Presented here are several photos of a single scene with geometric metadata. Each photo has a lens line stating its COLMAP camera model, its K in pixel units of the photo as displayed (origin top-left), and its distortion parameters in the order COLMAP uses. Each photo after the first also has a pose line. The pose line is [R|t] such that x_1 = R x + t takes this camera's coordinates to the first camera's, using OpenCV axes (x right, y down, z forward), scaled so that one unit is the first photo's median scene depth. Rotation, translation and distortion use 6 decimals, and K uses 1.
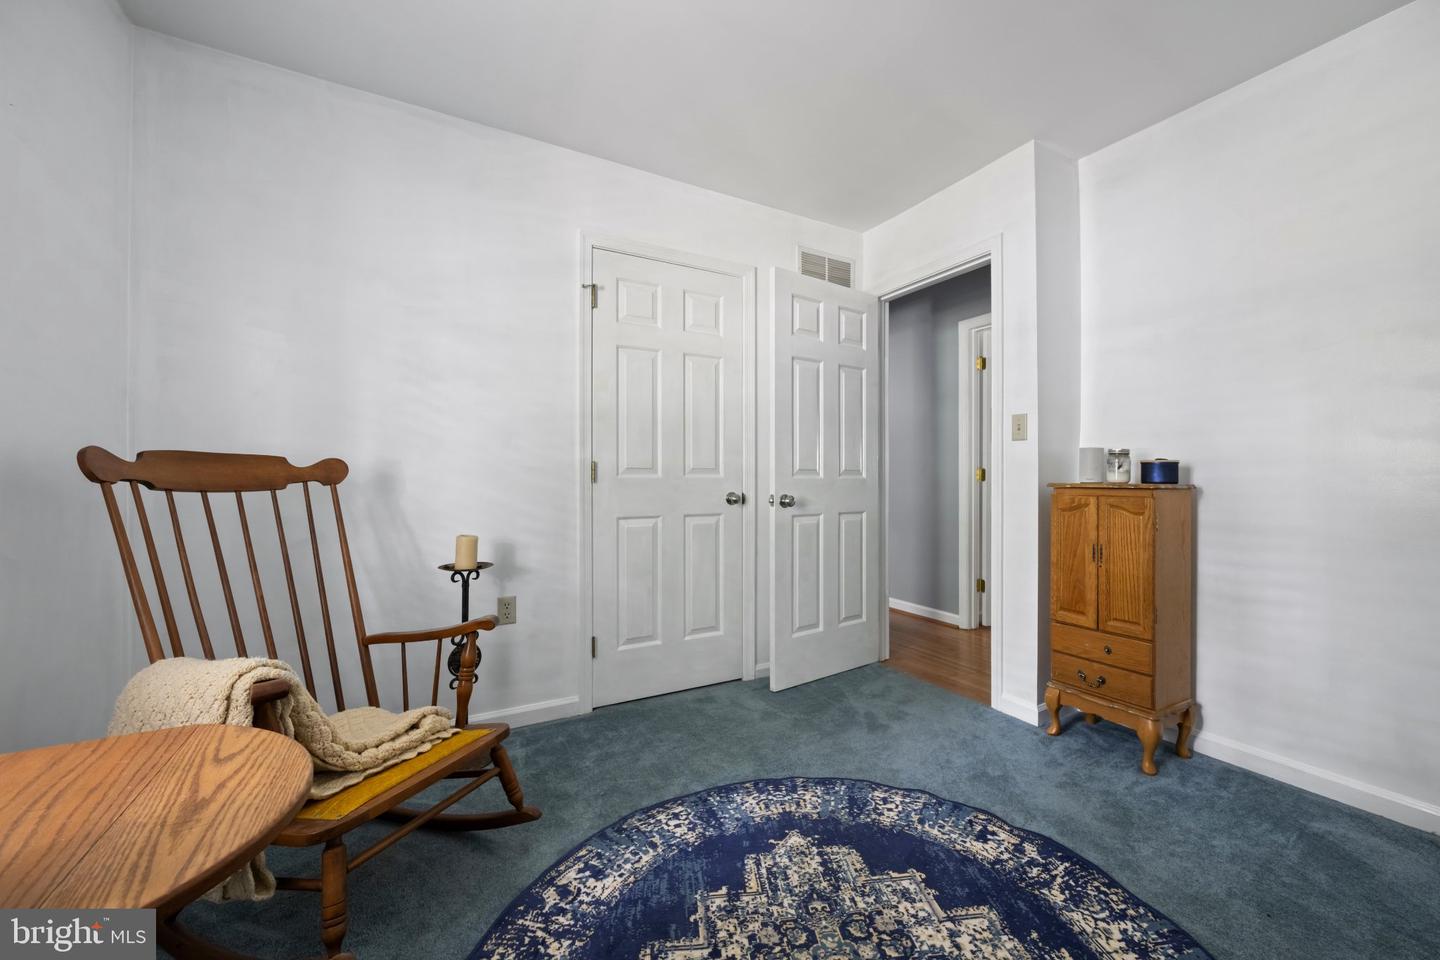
lens RADIAL K [[578.7, 0, 730.2], [0, 578.7, 482.8], [0, 0, 1]] dist [0.001605, 0.000089]
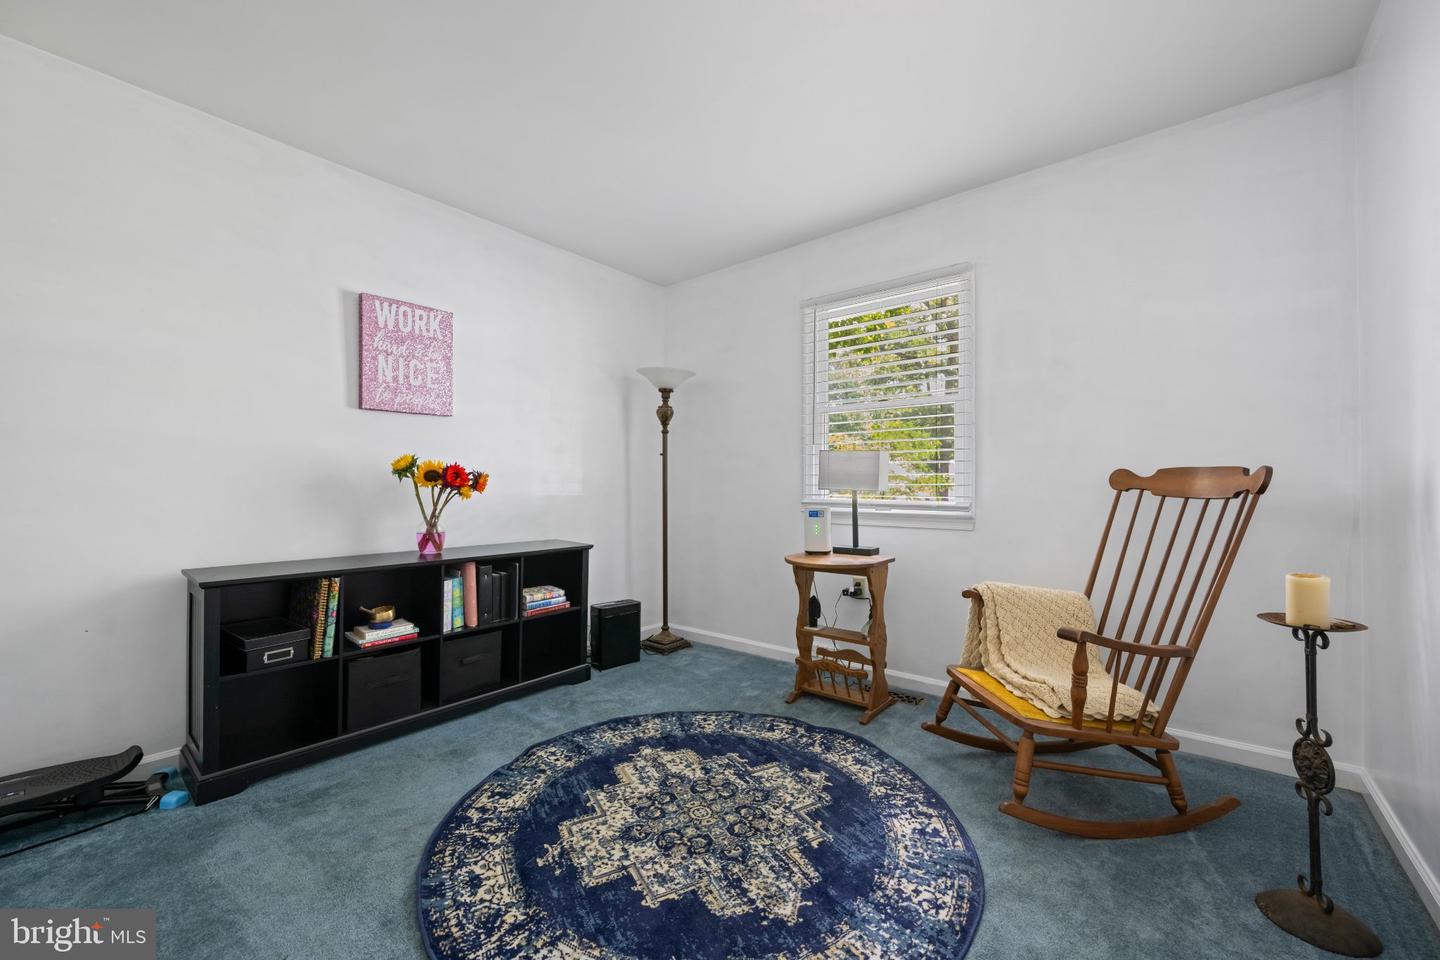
lens RADIAL K [[578.7, 0, 724.5], [0, 578.7, 481.0], [0, 0, 1]] dist [0.001605, 0.000089]
pose [[-0.925975, -0.005195, -0.377550, 0.592870], [-0.005070, 0.999986, -0.001325, -0.016667], [0.377552, 0.000687, -0.925988, 1.997216]]
